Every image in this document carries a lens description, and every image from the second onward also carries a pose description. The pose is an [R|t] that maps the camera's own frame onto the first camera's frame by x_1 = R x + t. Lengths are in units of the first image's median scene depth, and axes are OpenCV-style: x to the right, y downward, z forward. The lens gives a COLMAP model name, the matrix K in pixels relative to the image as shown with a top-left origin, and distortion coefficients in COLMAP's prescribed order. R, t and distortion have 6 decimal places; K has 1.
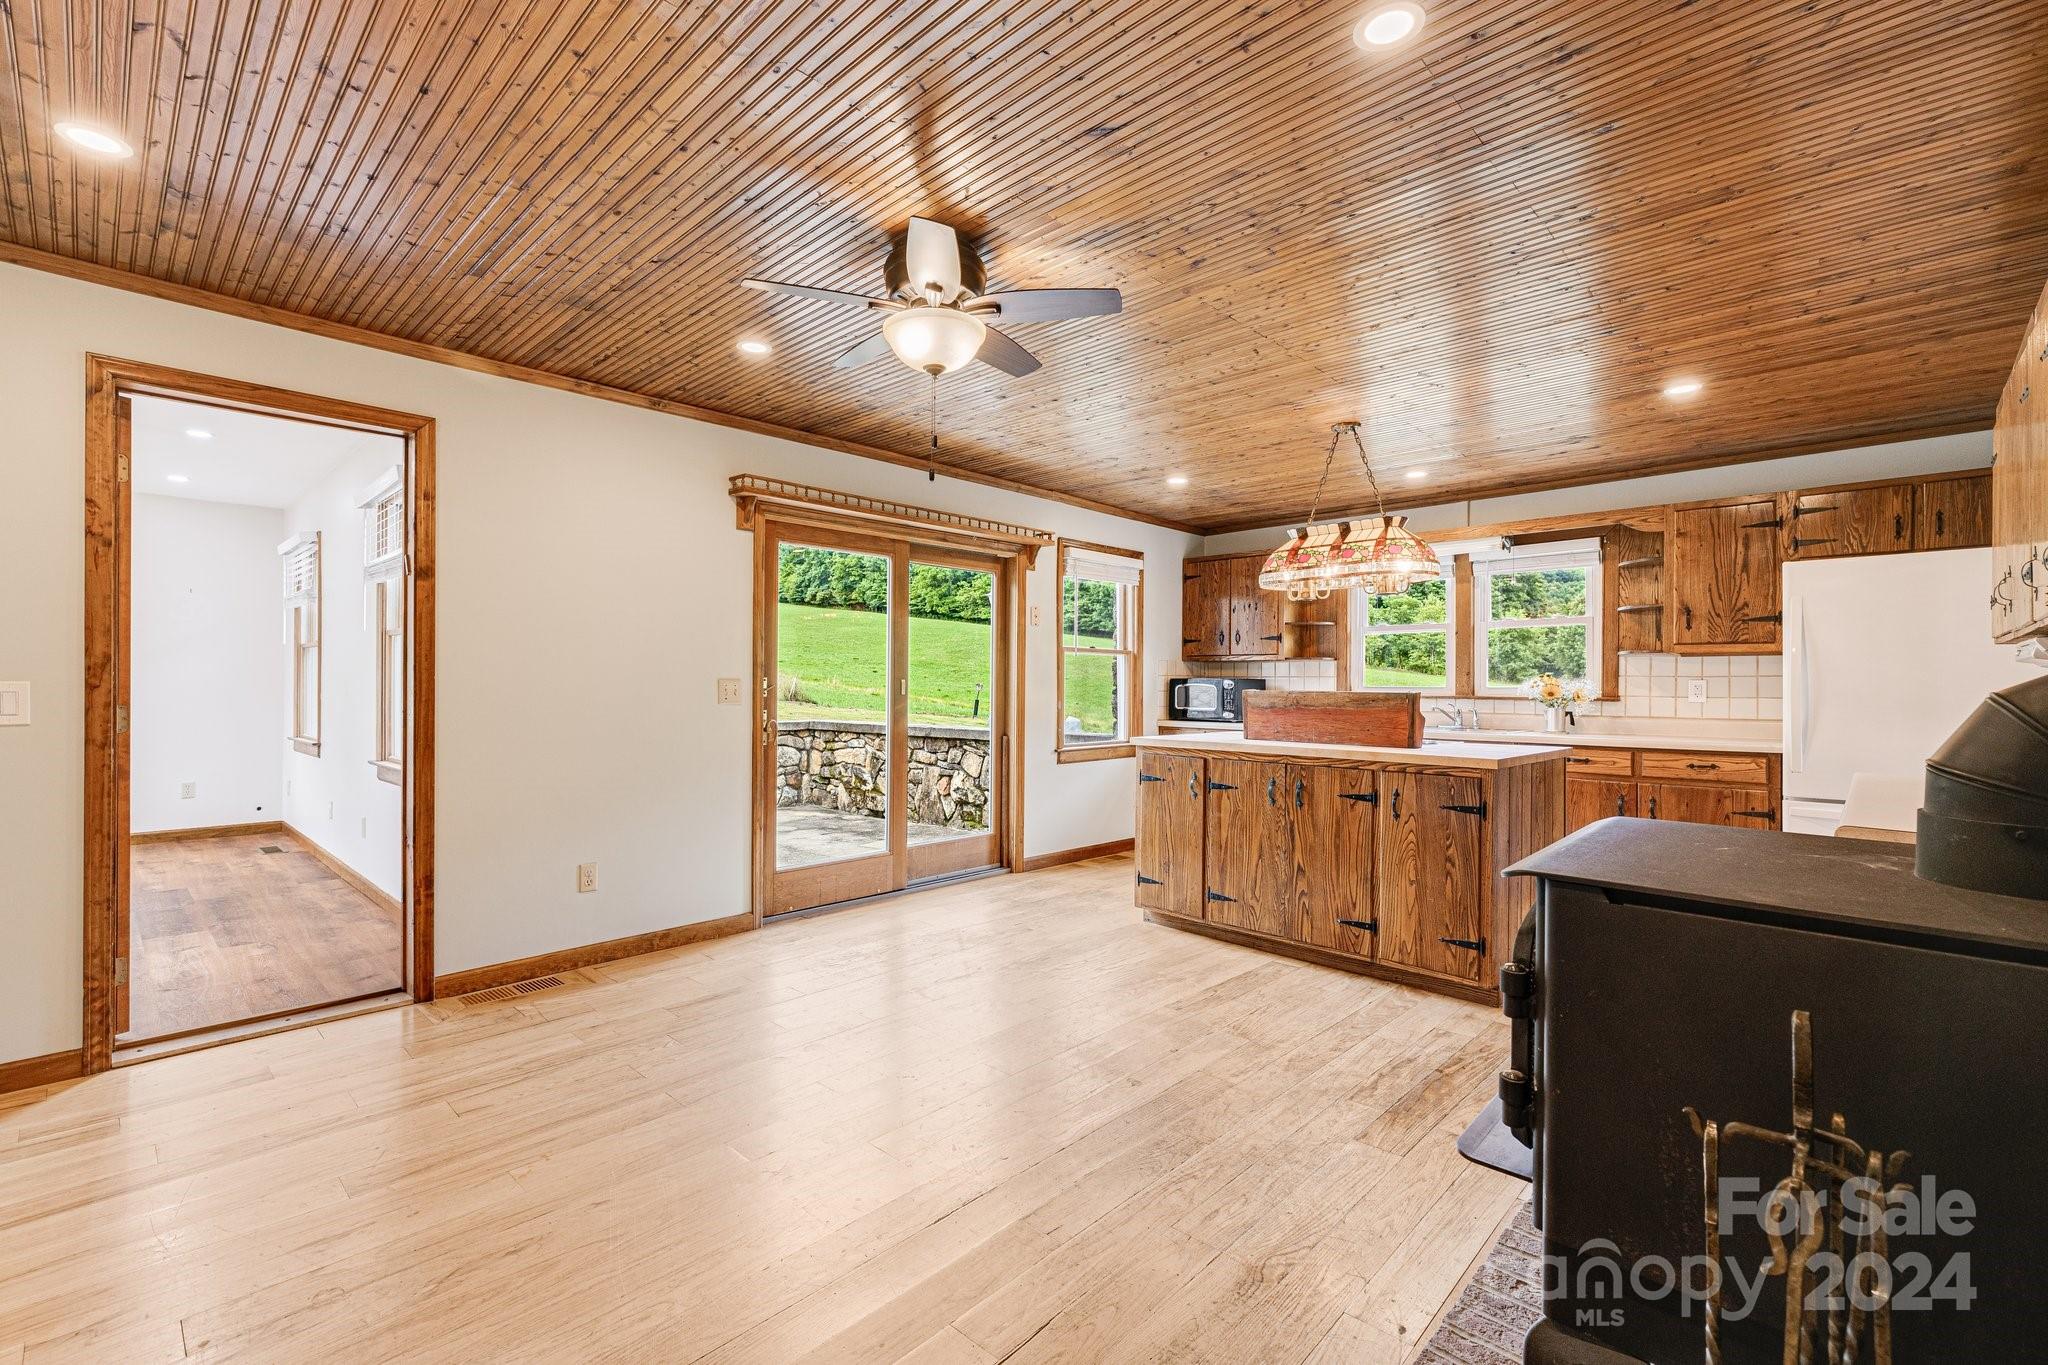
lens RADIAL K [[889.8, 0, 1027.9], [0, 889.8, 688.9], [0, 0, 1]] dist [0.004548, -0.000684]
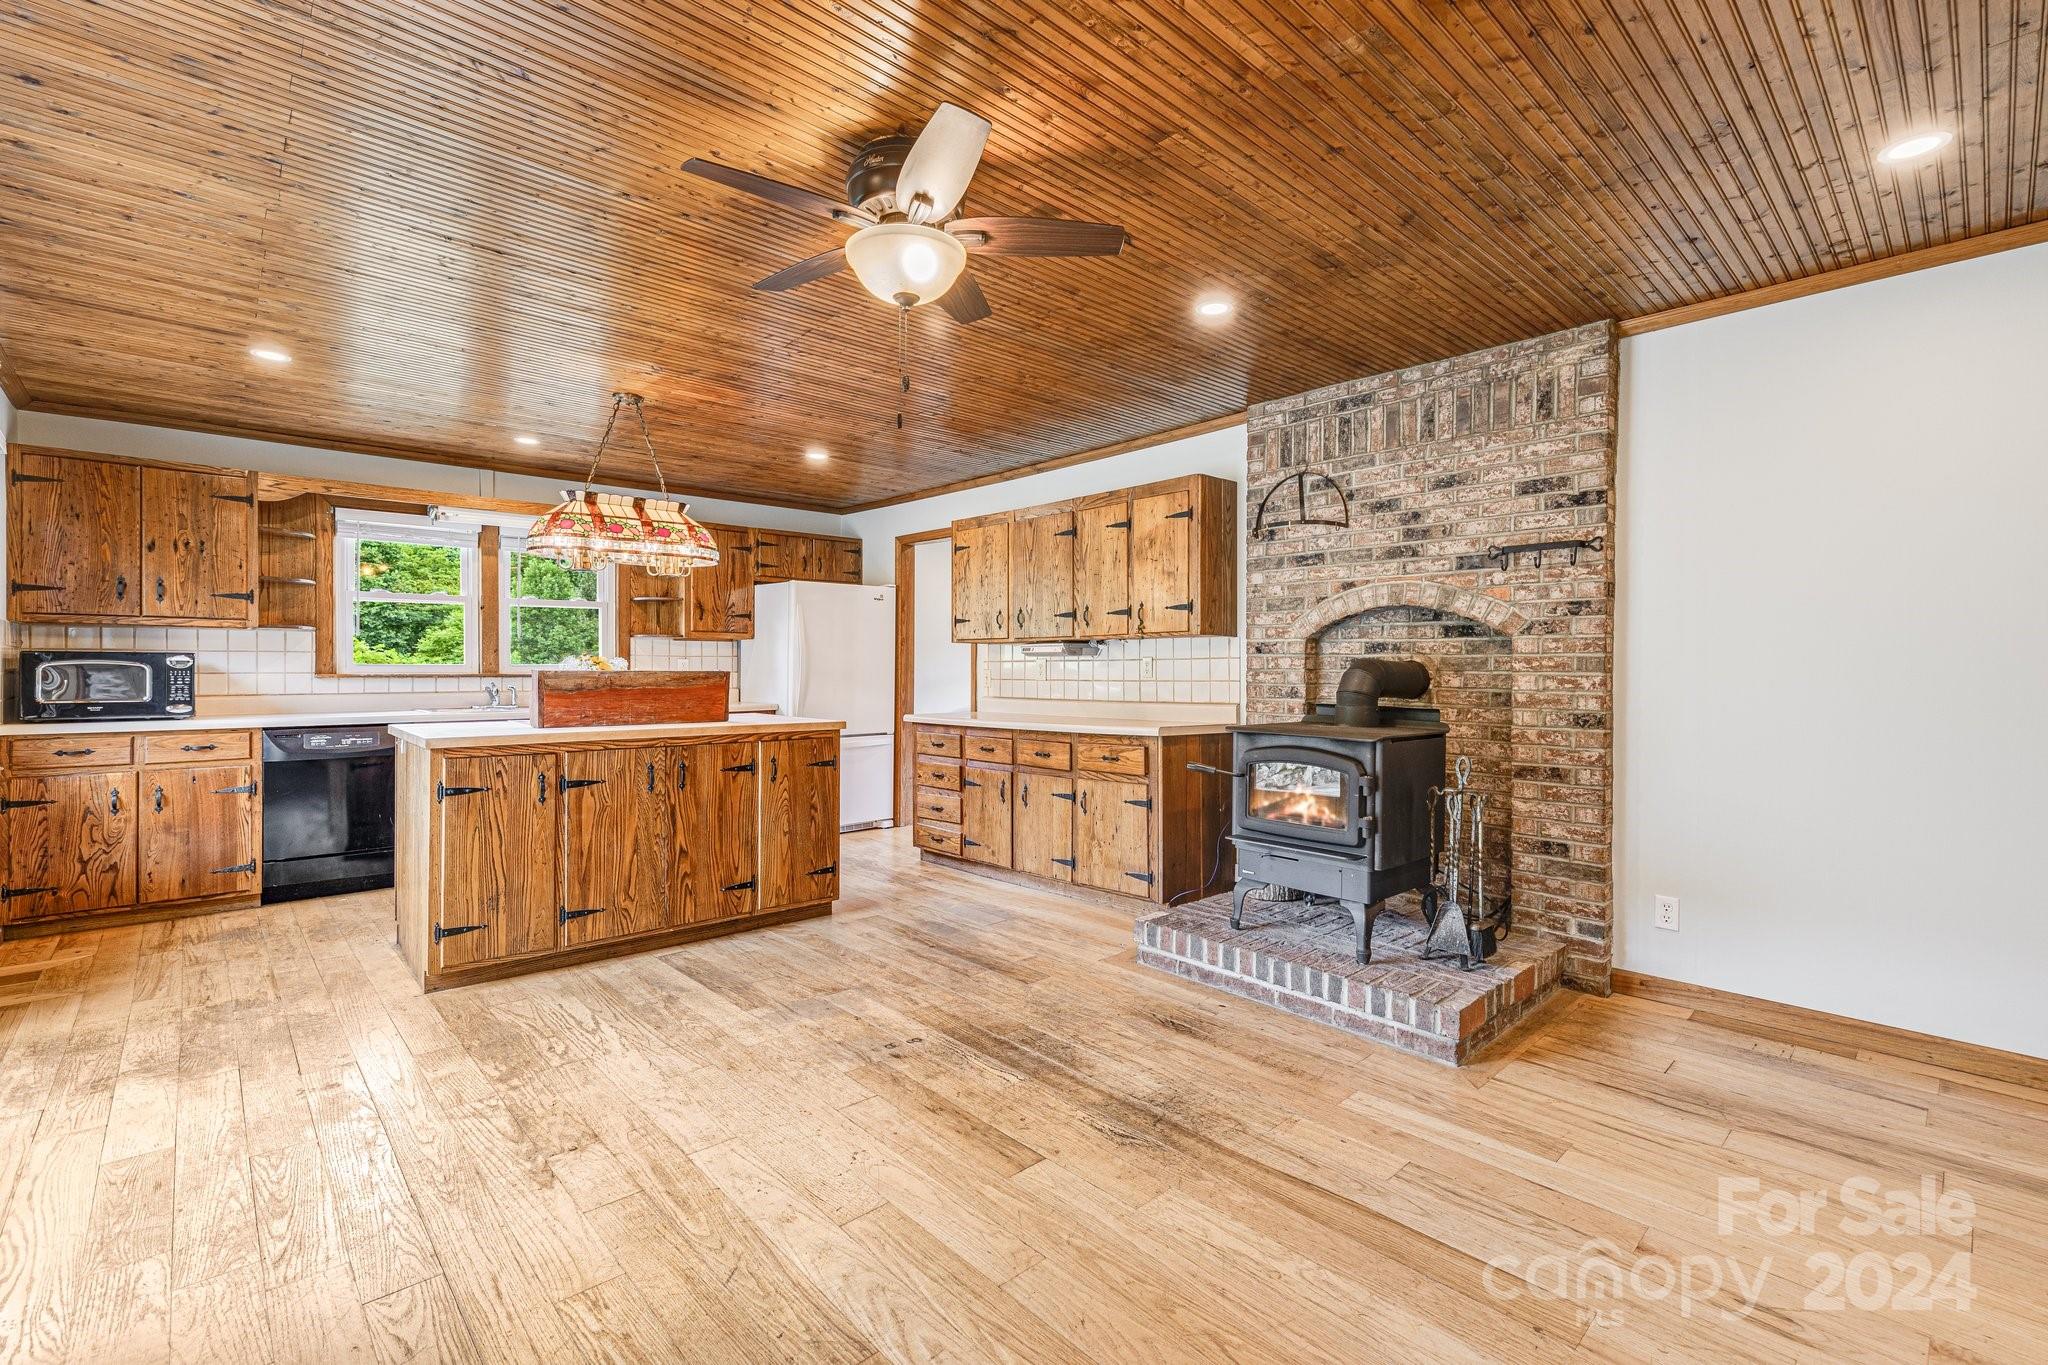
lens RADIAL K [[889.8, 0, 1013.1], [0, 889.8, 675.2], [0, 0, 1]] dist [0.004548, -0.000684]
pose [[0.074542, -0.014988, 0.997105, -0.643020], [0.001233, 0.999888, 0.014938, -0.006448], [-0.997217, 0.000116, 0.074552, 0.560830]]
